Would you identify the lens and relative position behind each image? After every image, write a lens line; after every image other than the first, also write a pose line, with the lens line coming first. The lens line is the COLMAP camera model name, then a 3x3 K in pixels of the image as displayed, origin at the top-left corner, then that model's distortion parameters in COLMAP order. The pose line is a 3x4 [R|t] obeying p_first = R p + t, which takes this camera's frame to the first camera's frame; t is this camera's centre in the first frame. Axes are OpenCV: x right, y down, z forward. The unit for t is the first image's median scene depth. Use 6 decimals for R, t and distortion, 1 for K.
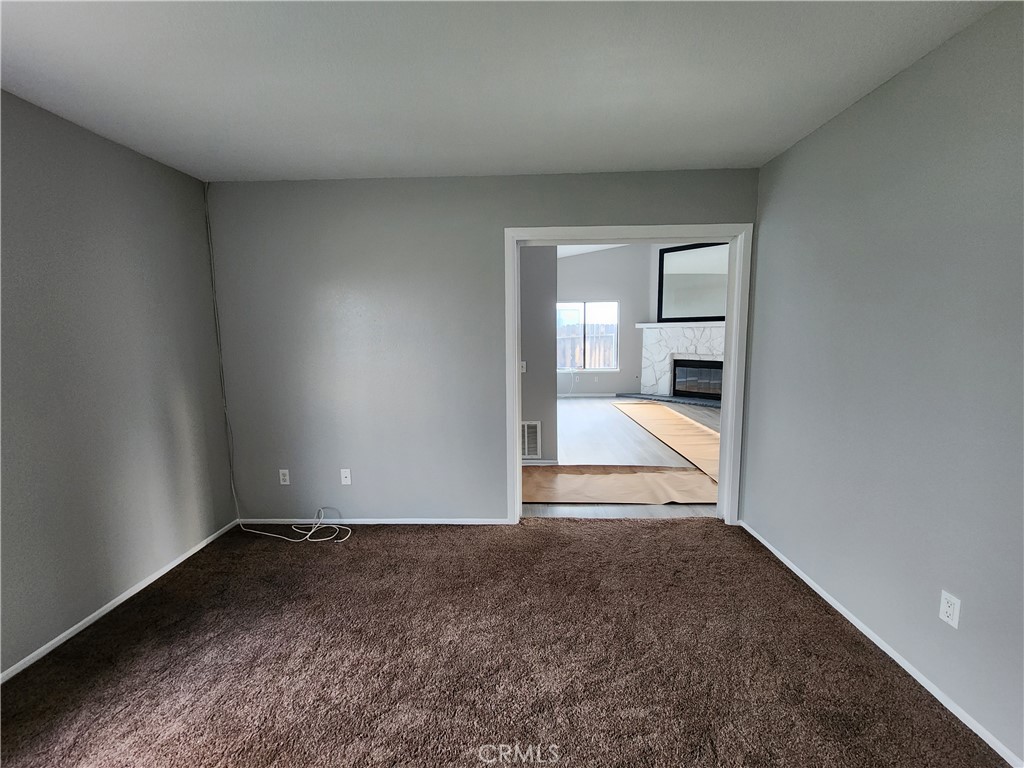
lens RADIAL K [[419.0, 0, 514.9], [0, 419.0, 380.1], [0, 0, 1]] dist [0.001115, -0.001384]
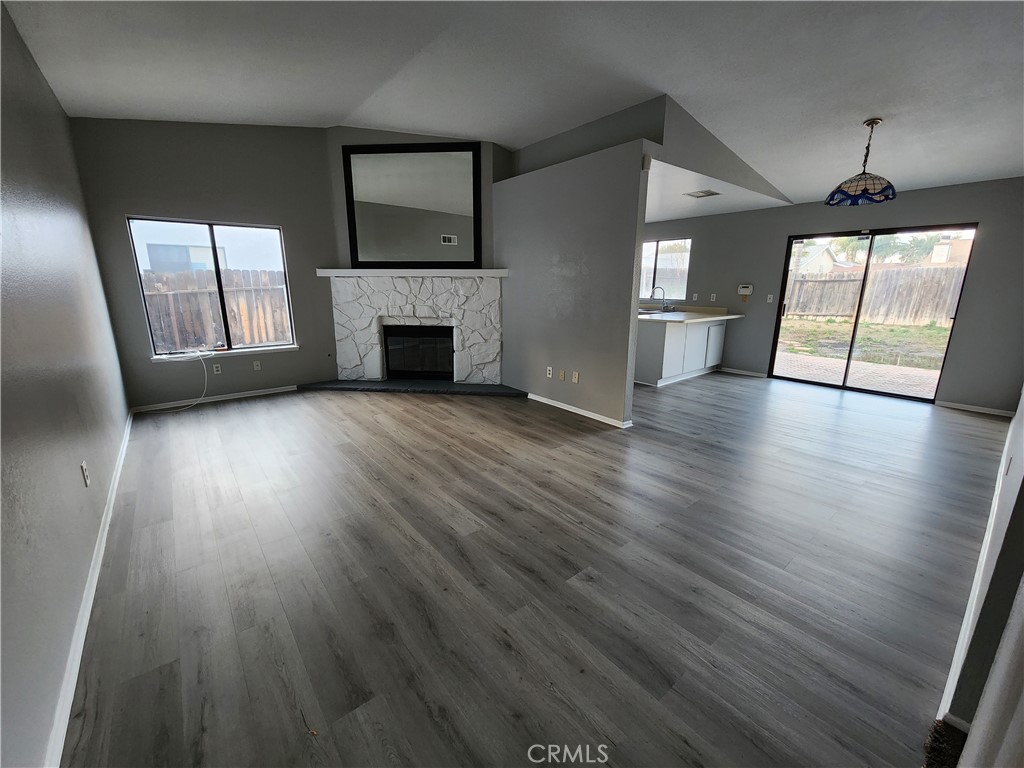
lens RADIAL K [[419.0, 0, 509.7], [0, 419.0, 383.0], [0, 0, 1]] dist [0.001115, -0.001384]
pose [[0.774414, -0.138424, 0.617351, 0.108374], [0.062283, 0.987712, 0.143338, -0.041448], [-0.629606, -0.072553, 0.773519, 0.345032]]
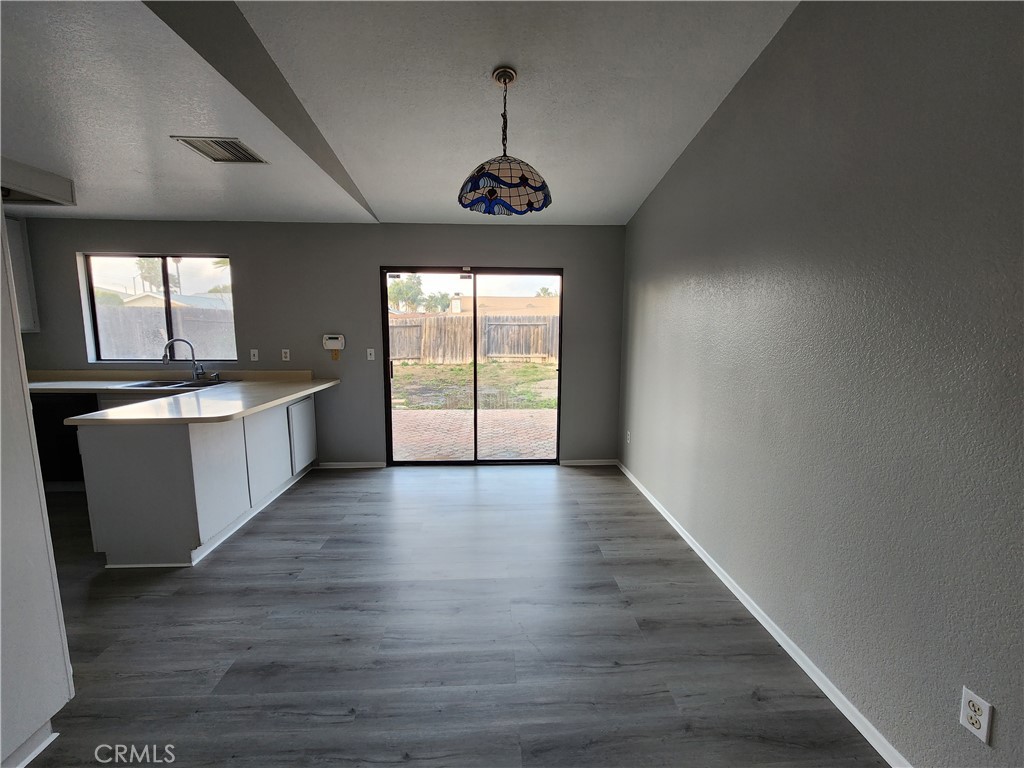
lens RADIAL K [[419.0, 0, 509.8], [0, 419.0, 382.8], [0, 0, 1]] dist [0.001115, -0.001384]
pose [[-0.048534, -0.122683, 0.991259, 0.416885], [0.106542, 0.986130, 0.127265, -0.065759], [-0.993123, 0.111787, -0.034790, 0.488553]]
